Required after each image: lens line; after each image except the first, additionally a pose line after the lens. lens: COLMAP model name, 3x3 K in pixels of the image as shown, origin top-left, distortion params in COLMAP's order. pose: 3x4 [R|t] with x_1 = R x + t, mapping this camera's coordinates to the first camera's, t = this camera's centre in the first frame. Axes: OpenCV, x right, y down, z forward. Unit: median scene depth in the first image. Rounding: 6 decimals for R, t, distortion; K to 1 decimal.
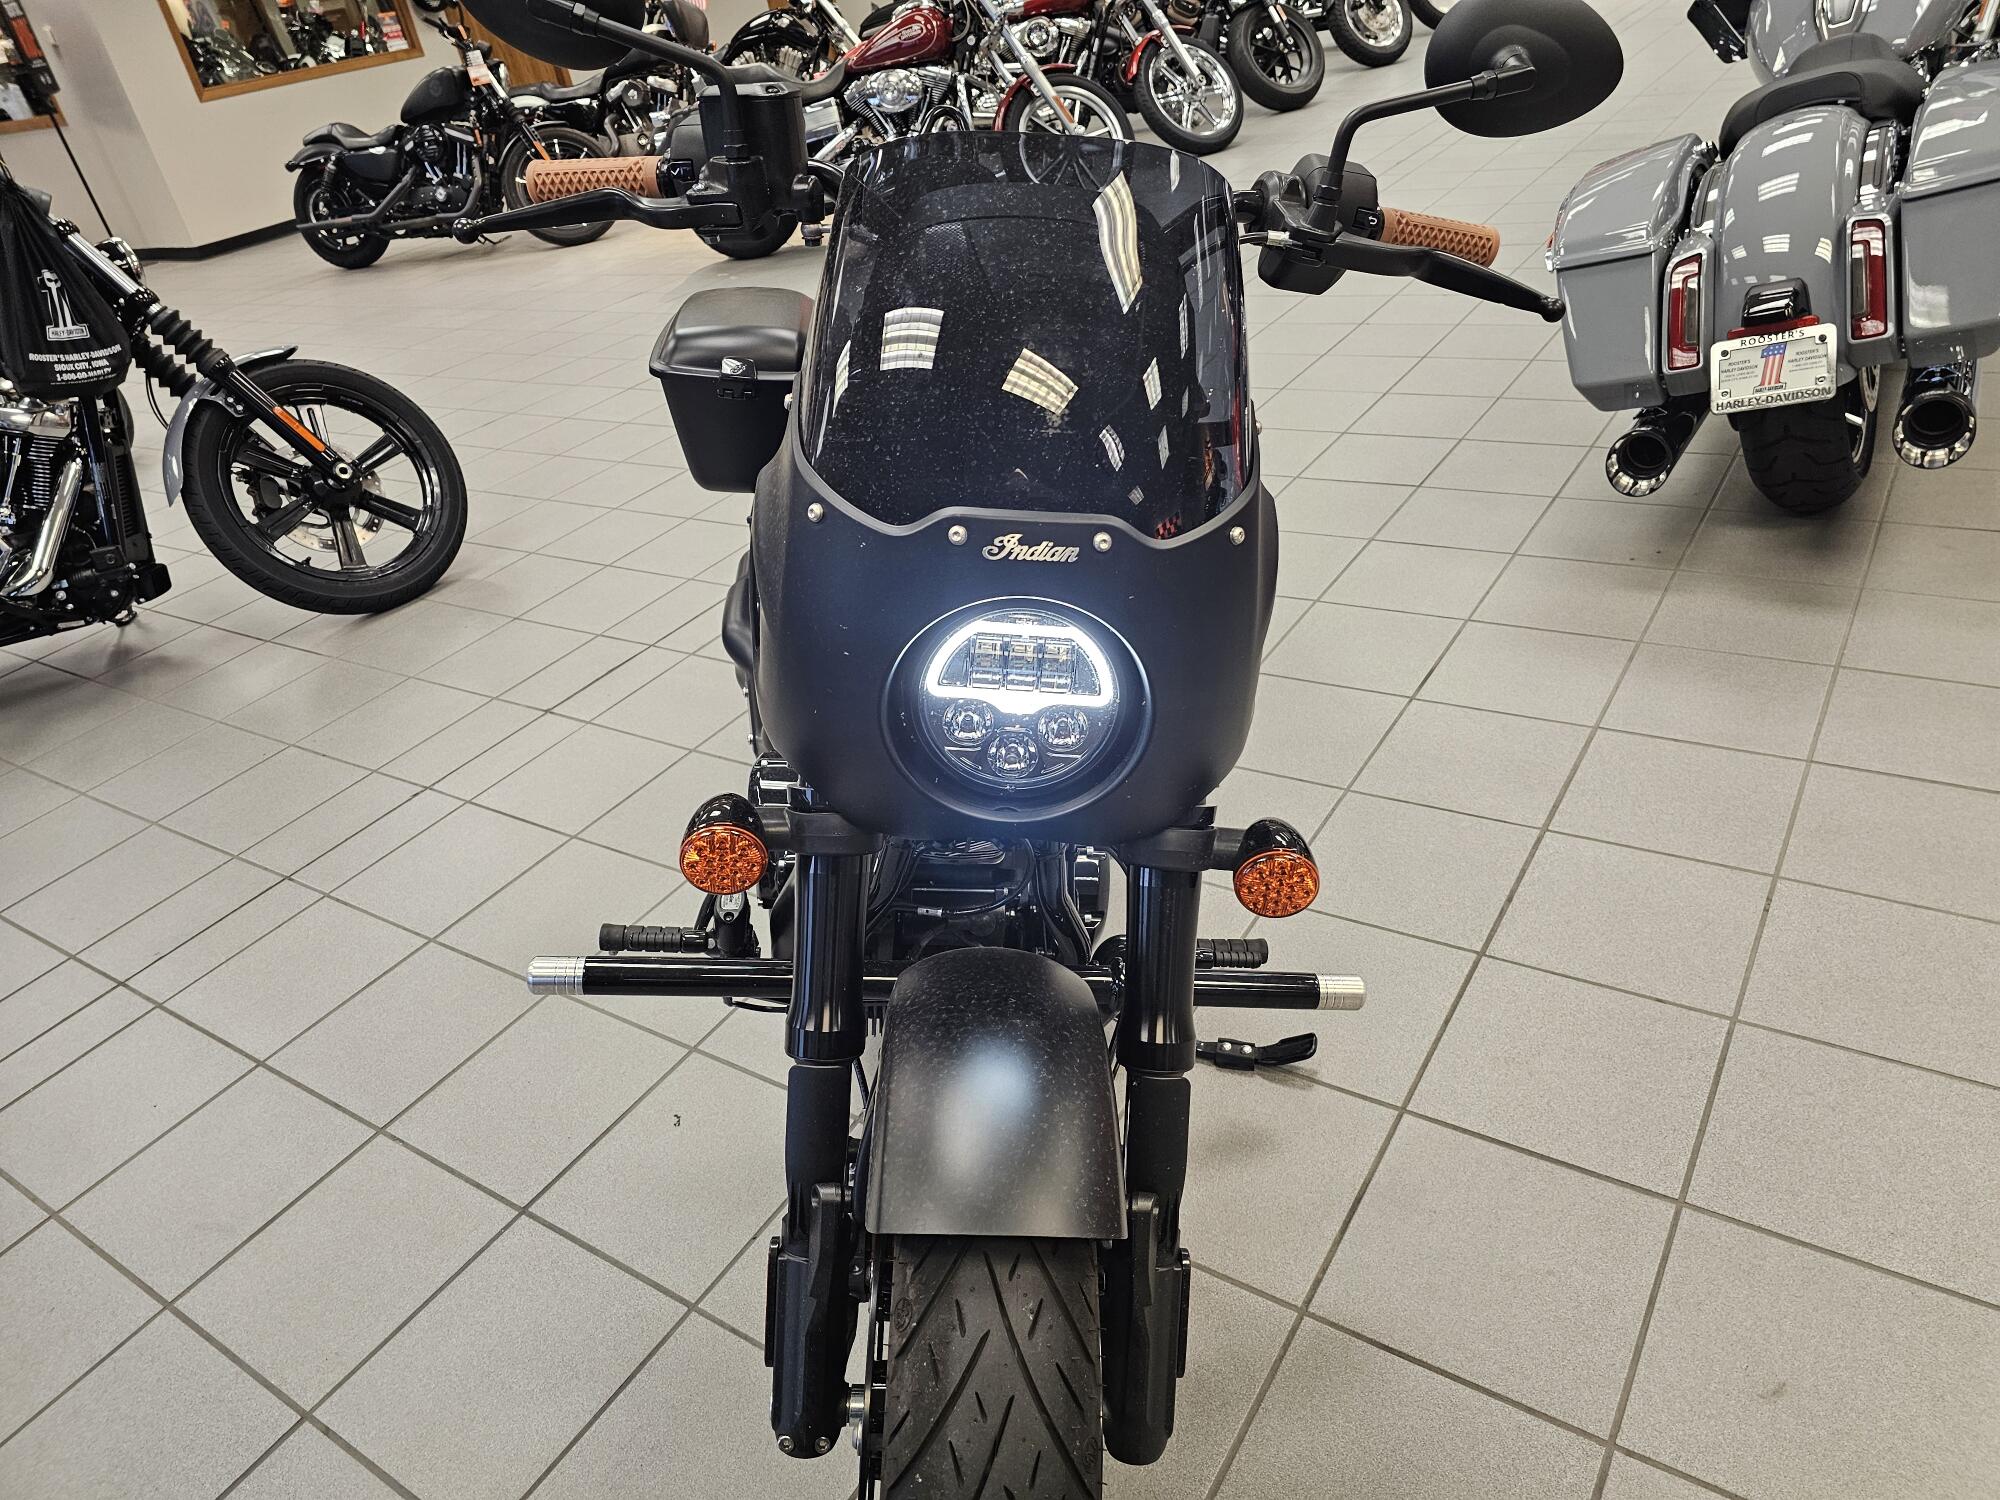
lens RADIAL K [[1341.2, 0, 1009.3], [0, 1341.2, 749.6], [0, 0, 1]] dist [0.021533, -0.020344]
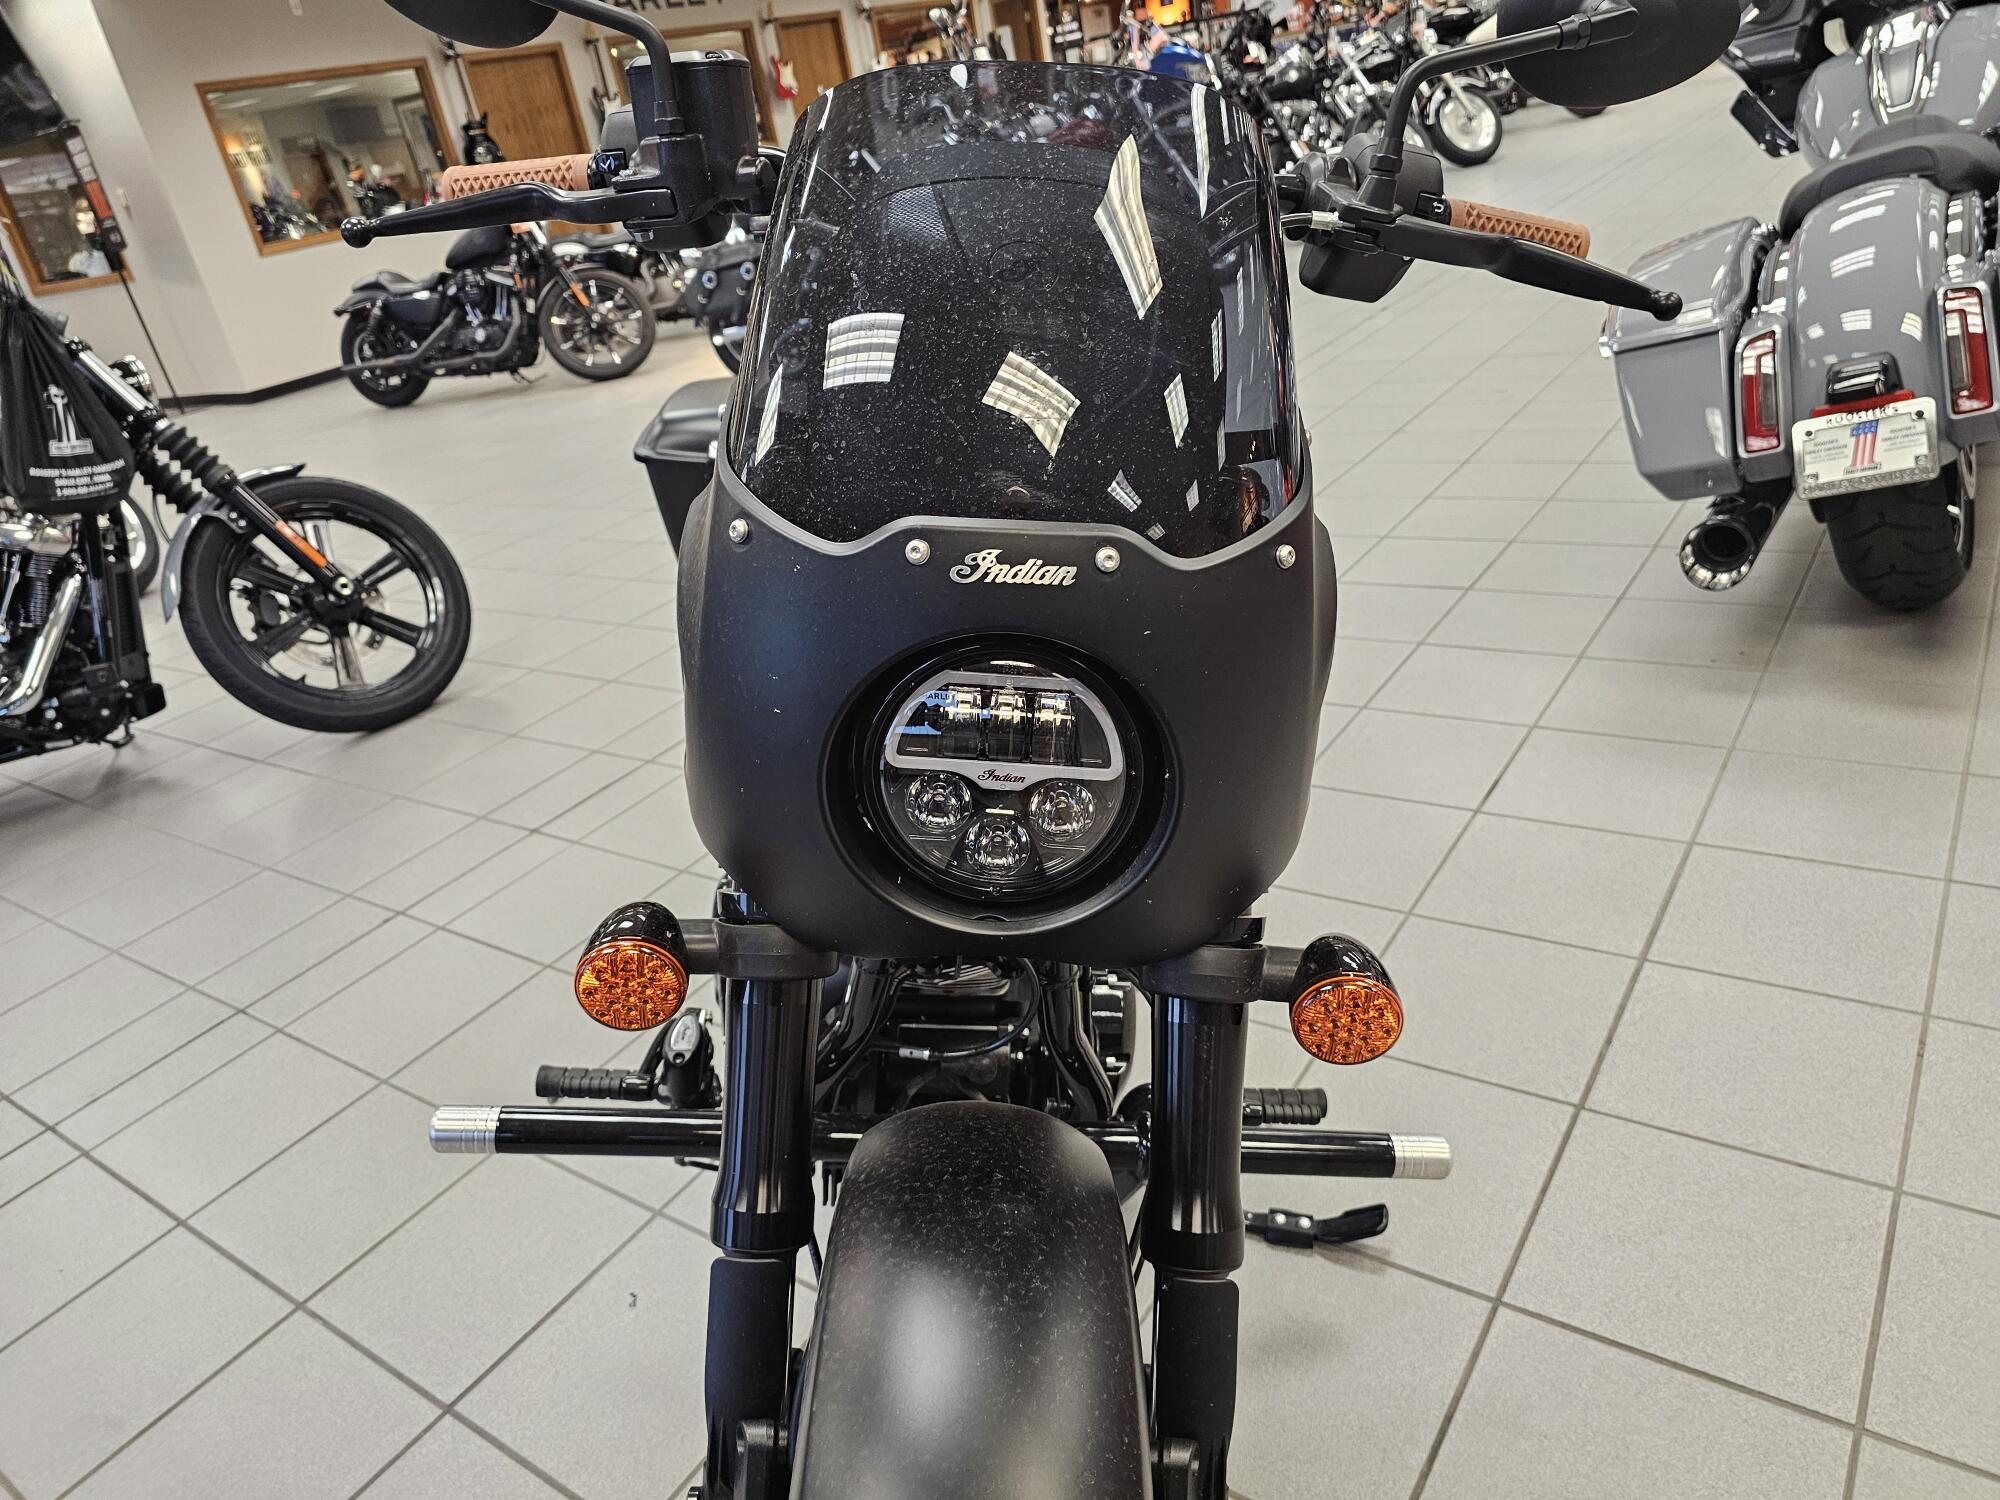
lens RADIAL K [[1341.2, 0, 986.1], [0, 1341.2, 742.0], [0, 0, 1]] dist [0.021533, -0.020344]
pose [[0.999094, -0.004822, -0.042273, 0.014601], [0.000343, 0.994436, -0.105340, 0.012665], [0.042546, 0.105230, 0.993537, 0.115834]]
